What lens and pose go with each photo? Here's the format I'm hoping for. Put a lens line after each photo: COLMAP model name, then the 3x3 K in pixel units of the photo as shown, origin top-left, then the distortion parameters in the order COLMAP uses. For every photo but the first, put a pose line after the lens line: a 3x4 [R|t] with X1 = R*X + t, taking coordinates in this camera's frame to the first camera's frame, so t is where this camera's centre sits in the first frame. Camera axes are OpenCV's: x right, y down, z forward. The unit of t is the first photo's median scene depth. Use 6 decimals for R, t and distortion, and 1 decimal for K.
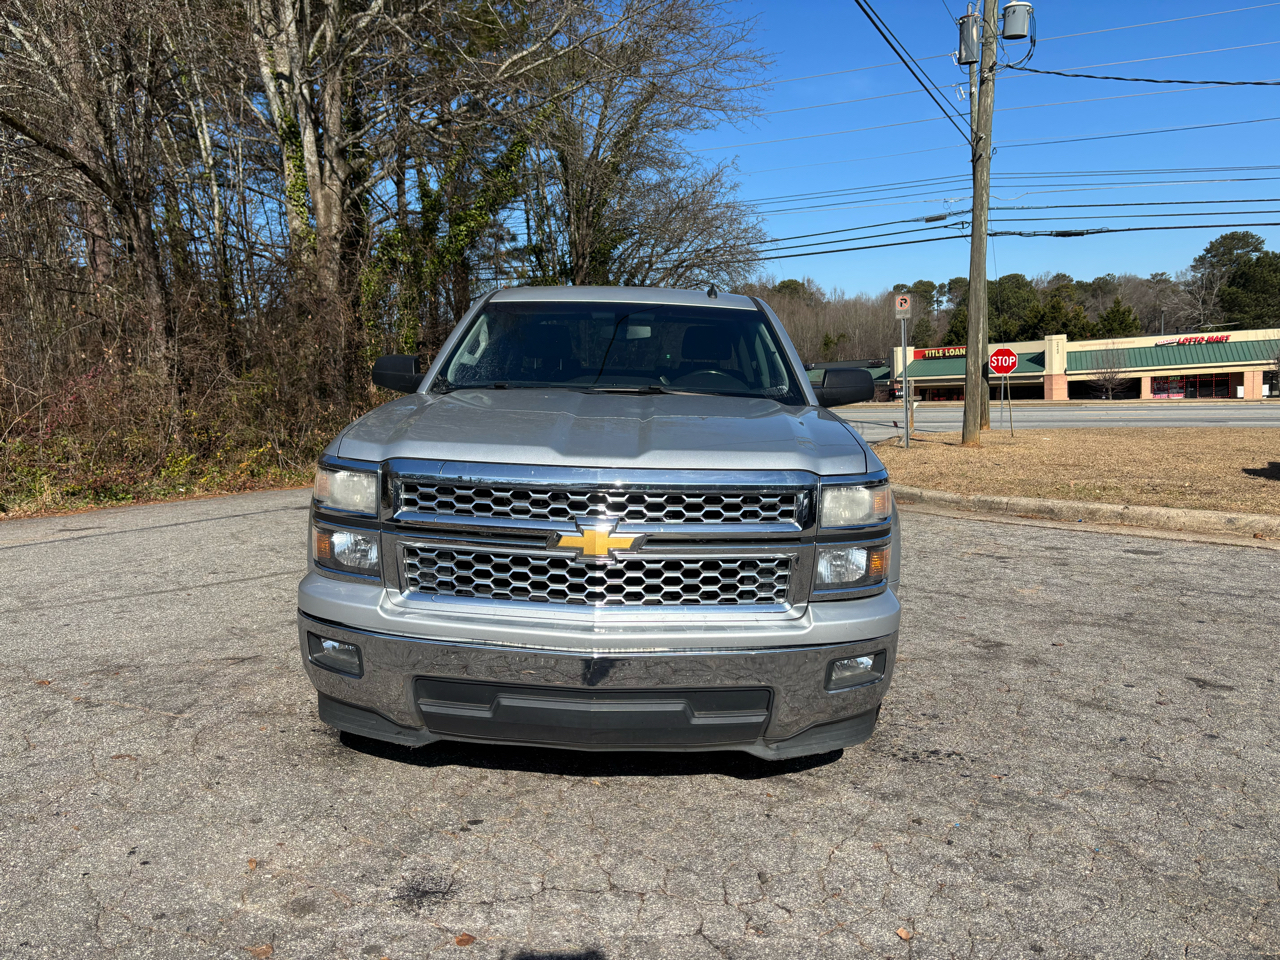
lens RADIAL K [[979.9, 0, 639.9], [0, 979.9, 475.8], [0, 0, 1]] dist [0.056688, -0.064752]
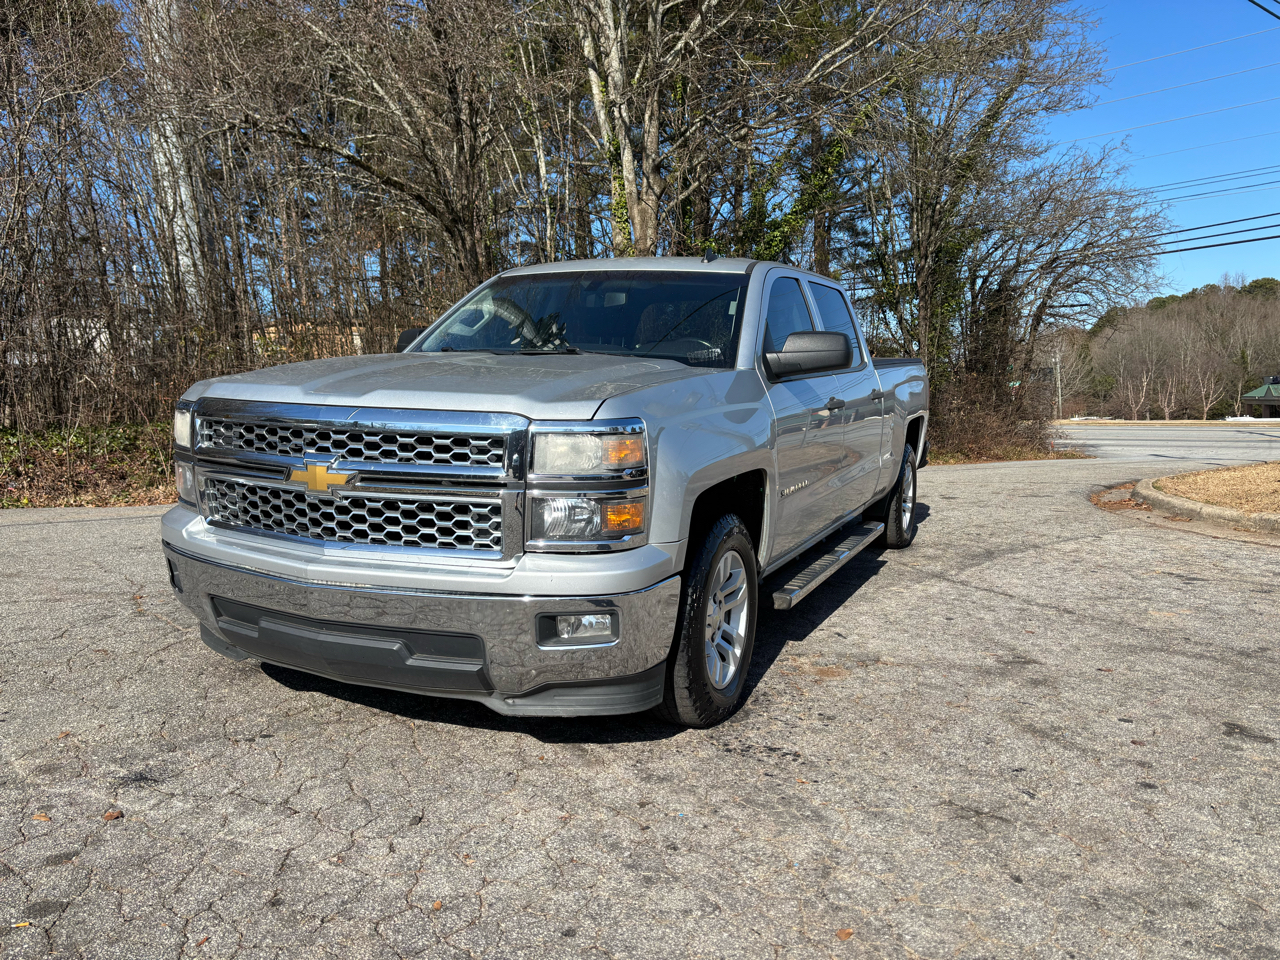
lens RADIAL K [[981.9, 0, 656.9], [0, 981.9, 485.5], [0, 0, 1]] dist [0.043917, -0.044574]
pose [[0.917915, 0.040678, -0.394687, 0.572969], [-0.043603, 0.999048, 0.001562, 0.048457], [0.394375, 0.015776, 0.918814, 0.146643]]
